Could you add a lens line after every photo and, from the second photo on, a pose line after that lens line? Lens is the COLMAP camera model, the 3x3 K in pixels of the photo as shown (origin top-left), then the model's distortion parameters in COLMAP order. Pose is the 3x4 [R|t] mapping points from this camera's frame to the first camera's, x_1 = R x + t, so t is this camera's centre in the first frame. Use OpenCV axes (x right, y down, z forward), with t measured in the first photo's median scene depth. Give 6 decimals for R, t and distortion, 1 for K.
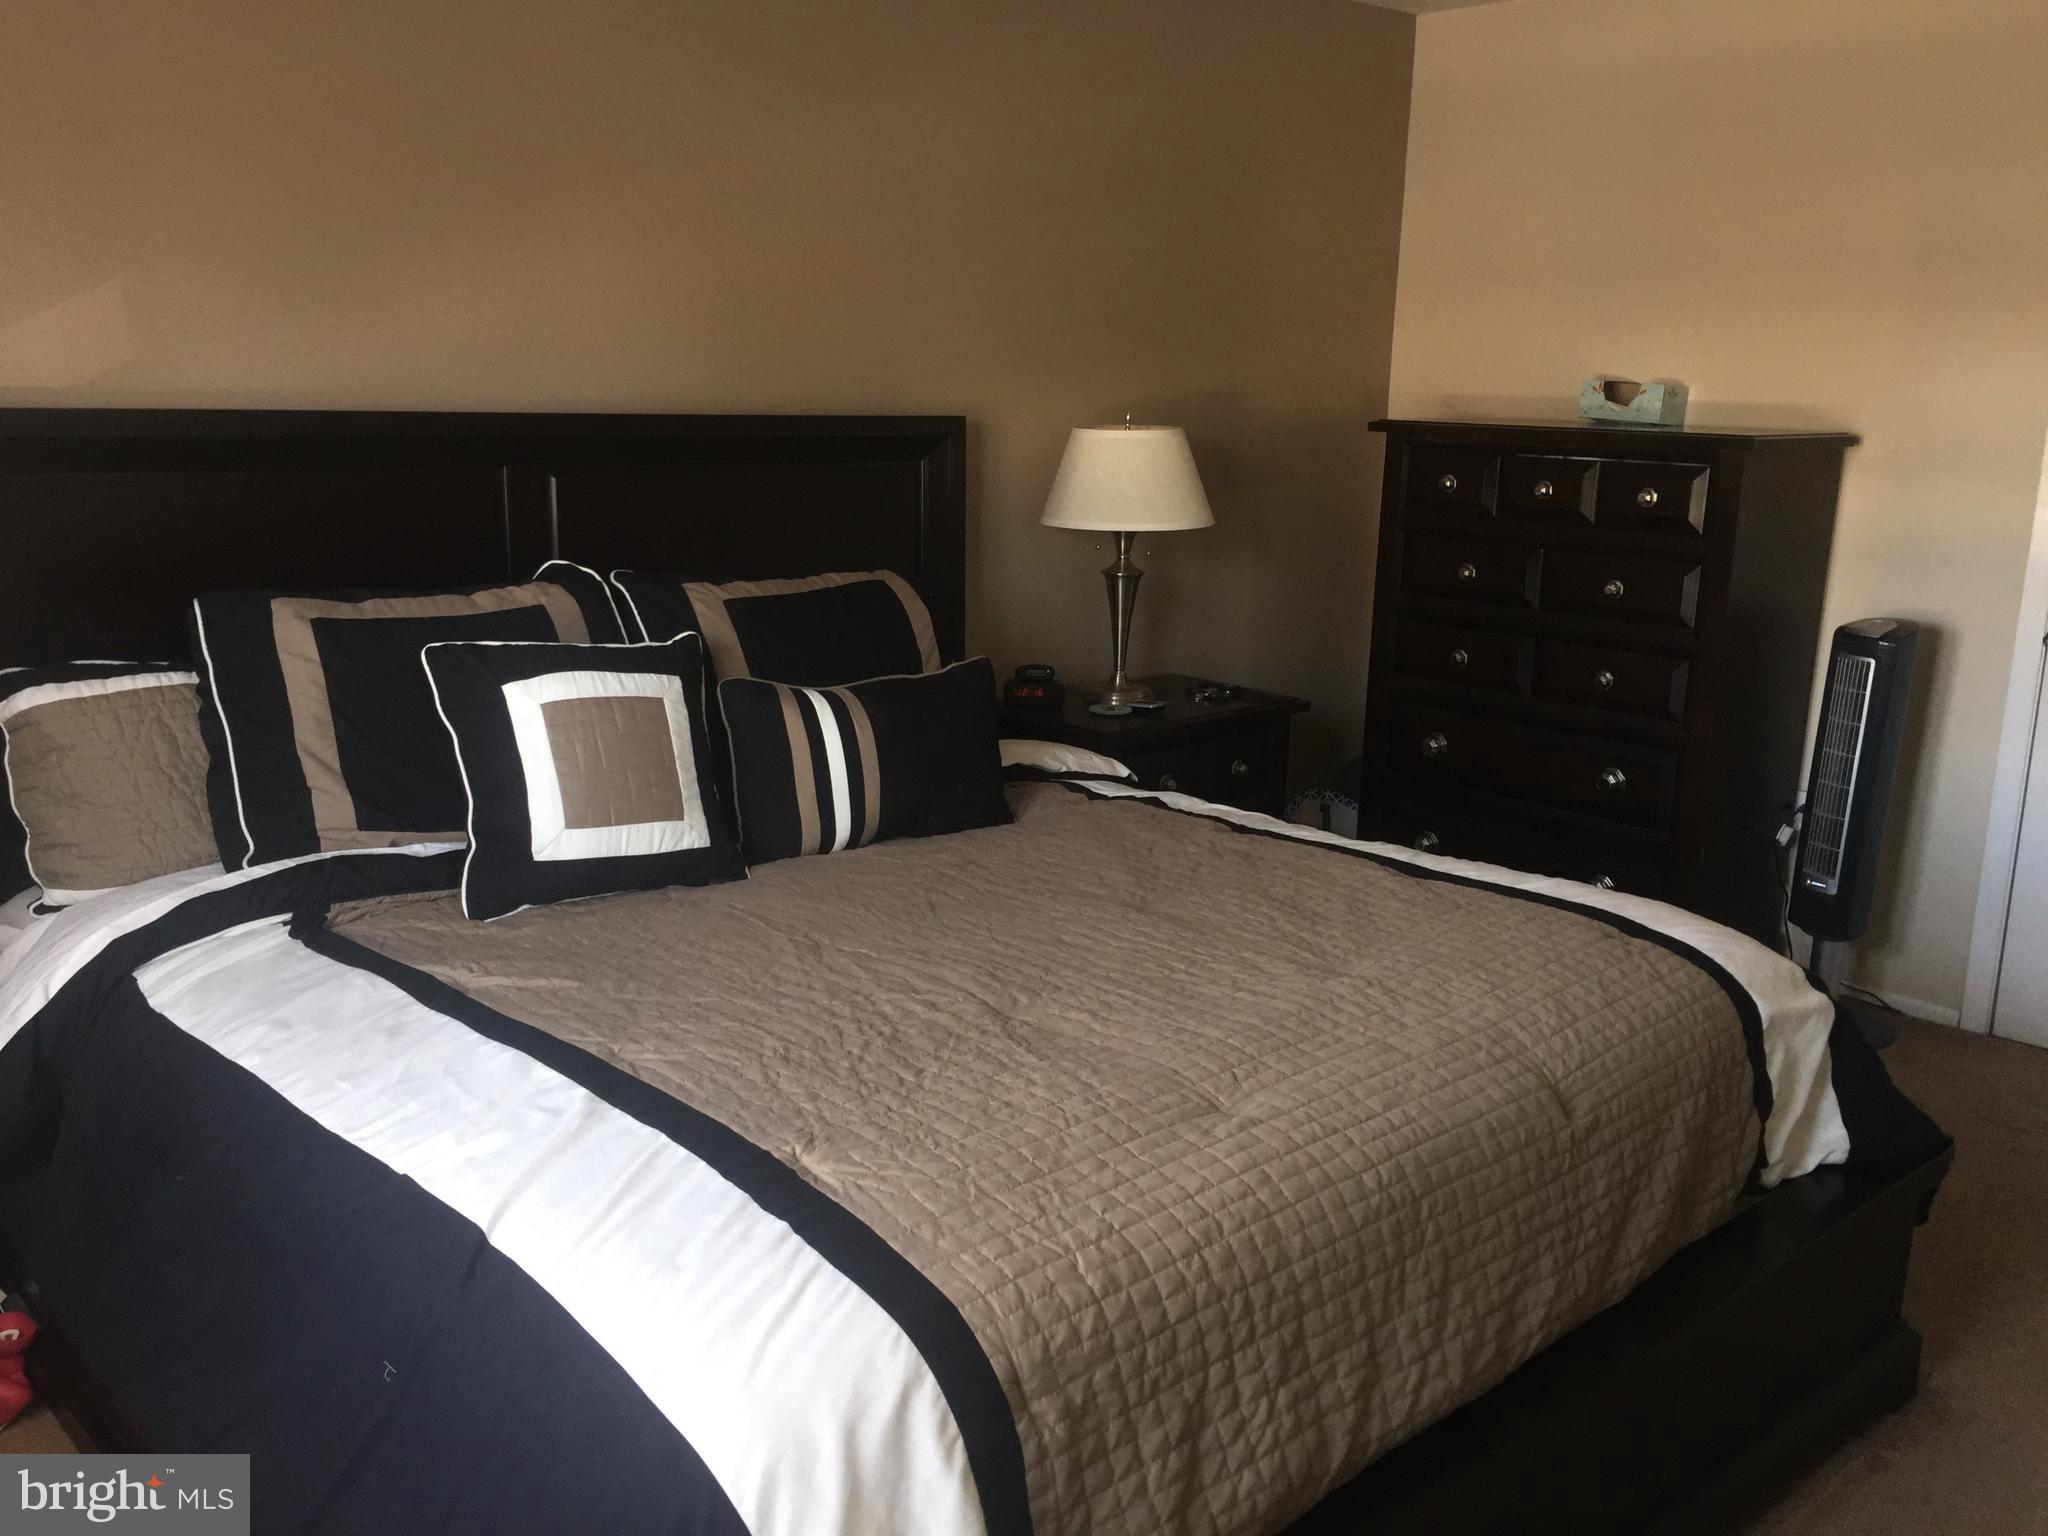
lens RADIAL K [[1731.4, 0, 1026.2], [0, 1731.4, 774.5], [0, 0, 1]] dist [0.062400, -0.073337]
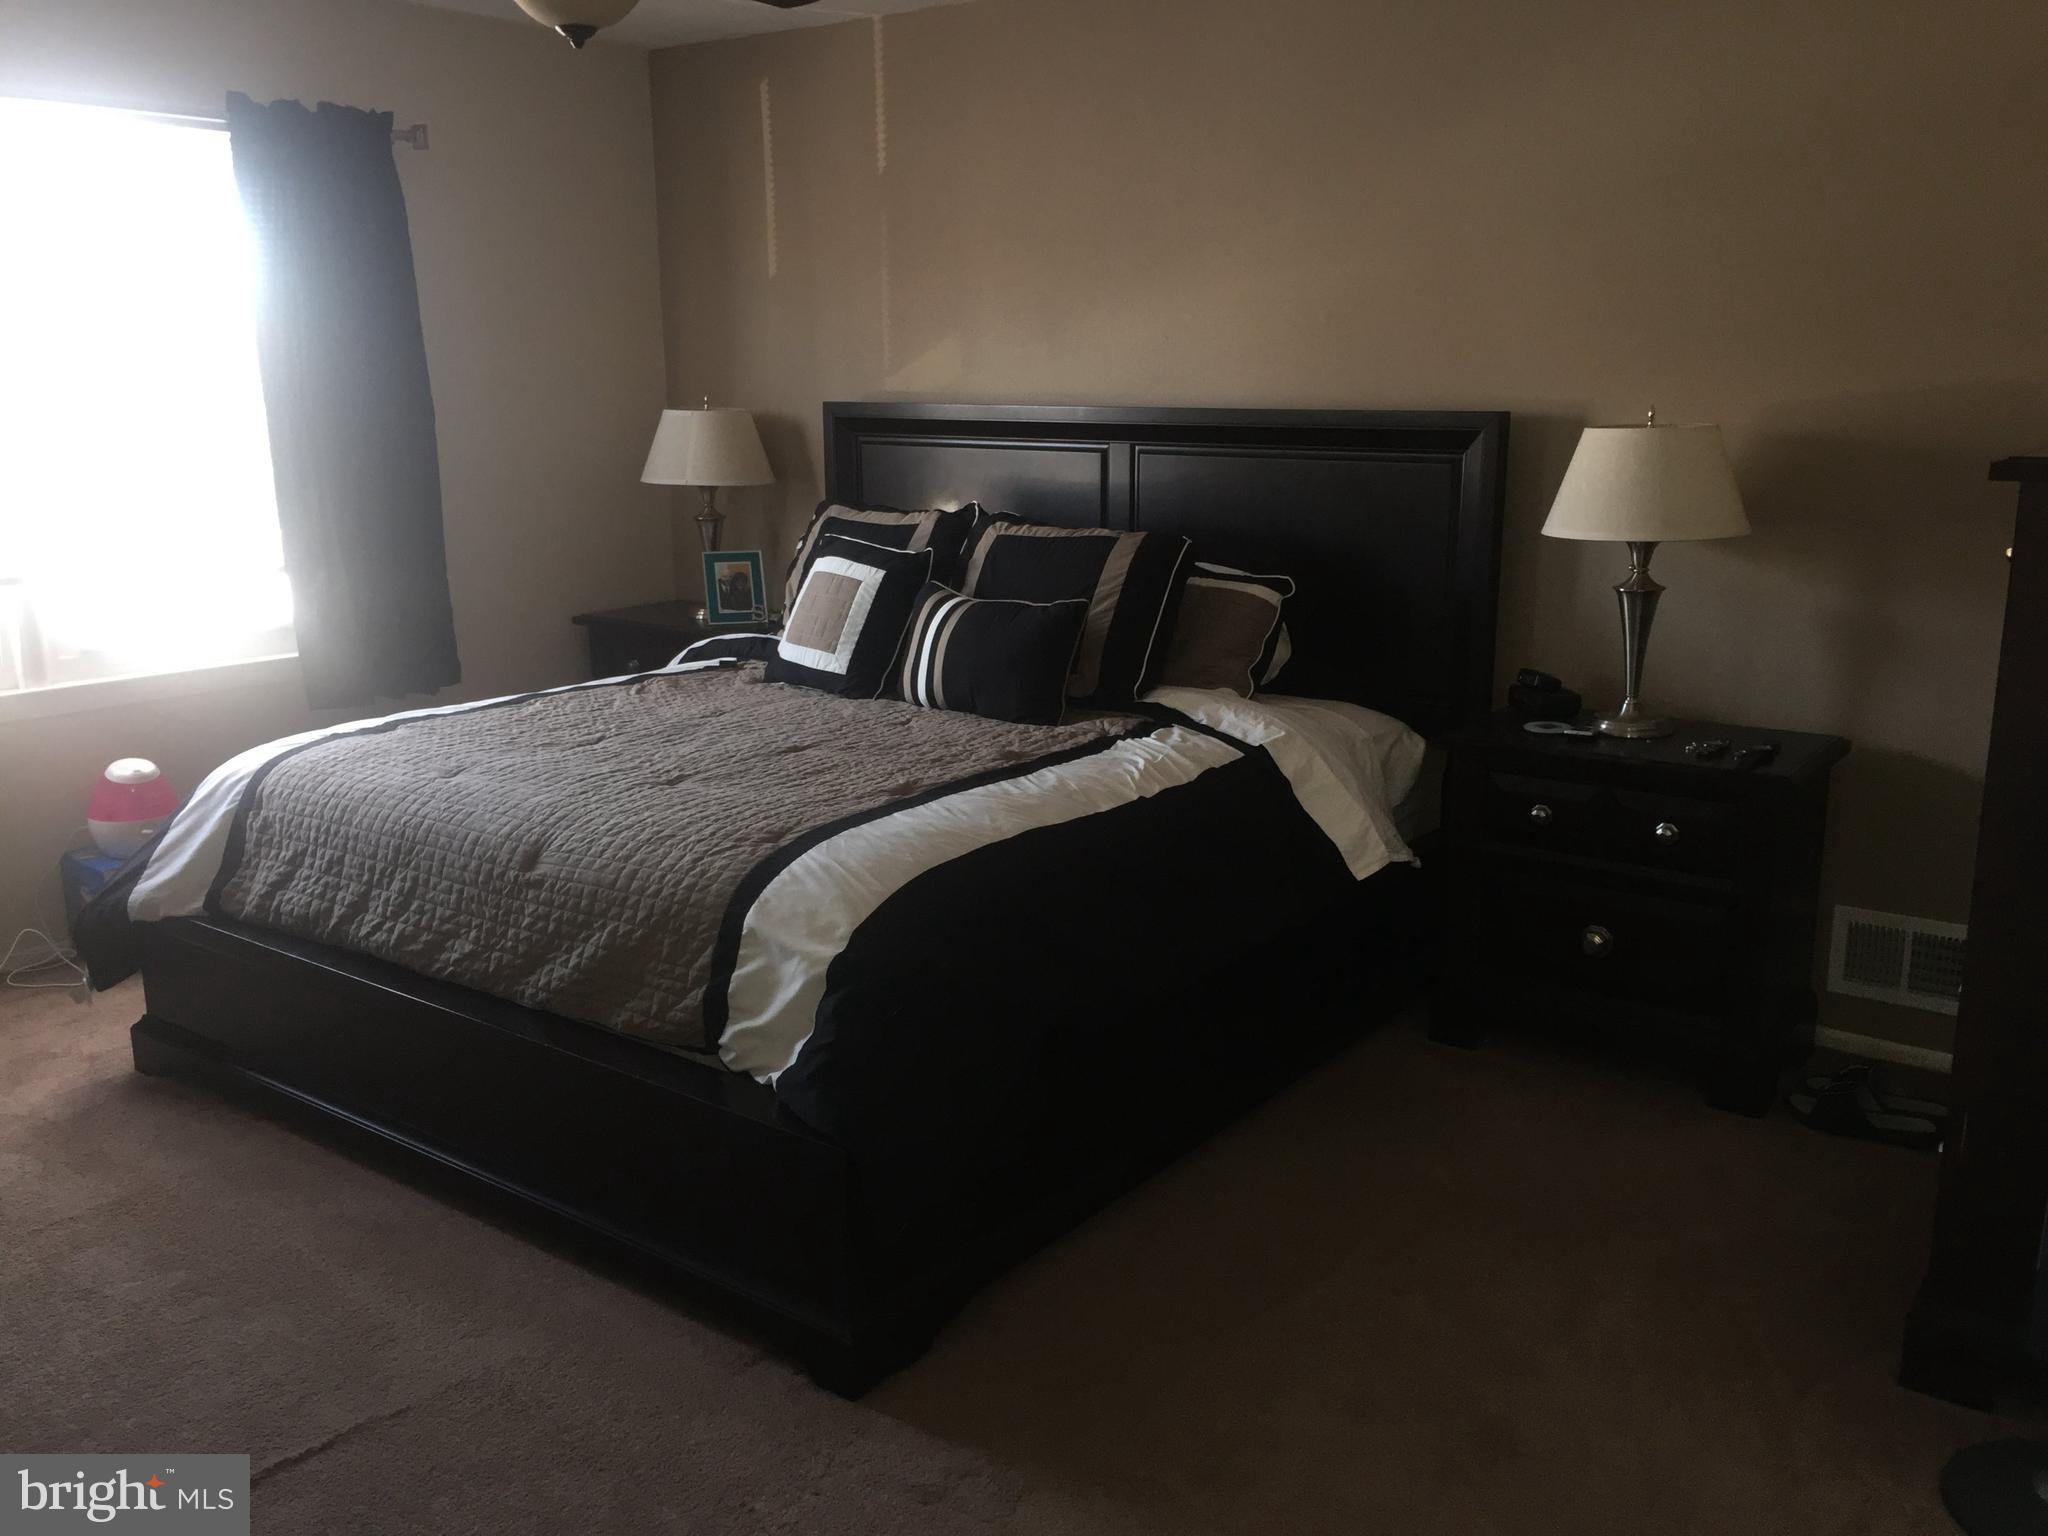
lens RADIAL K [[1731.4, 0, 1027.7], [0, 1731.4, 766.3], [0, 0, 1]] dist [0.062400, -0.073337]
pose [[0.189829, 0.202161, -0.960779, 1.426606], [-0.211978, 0.963931, 0.160942, -0.173233], [0.958661, 0.173113, 0.225836, 0.833893]]
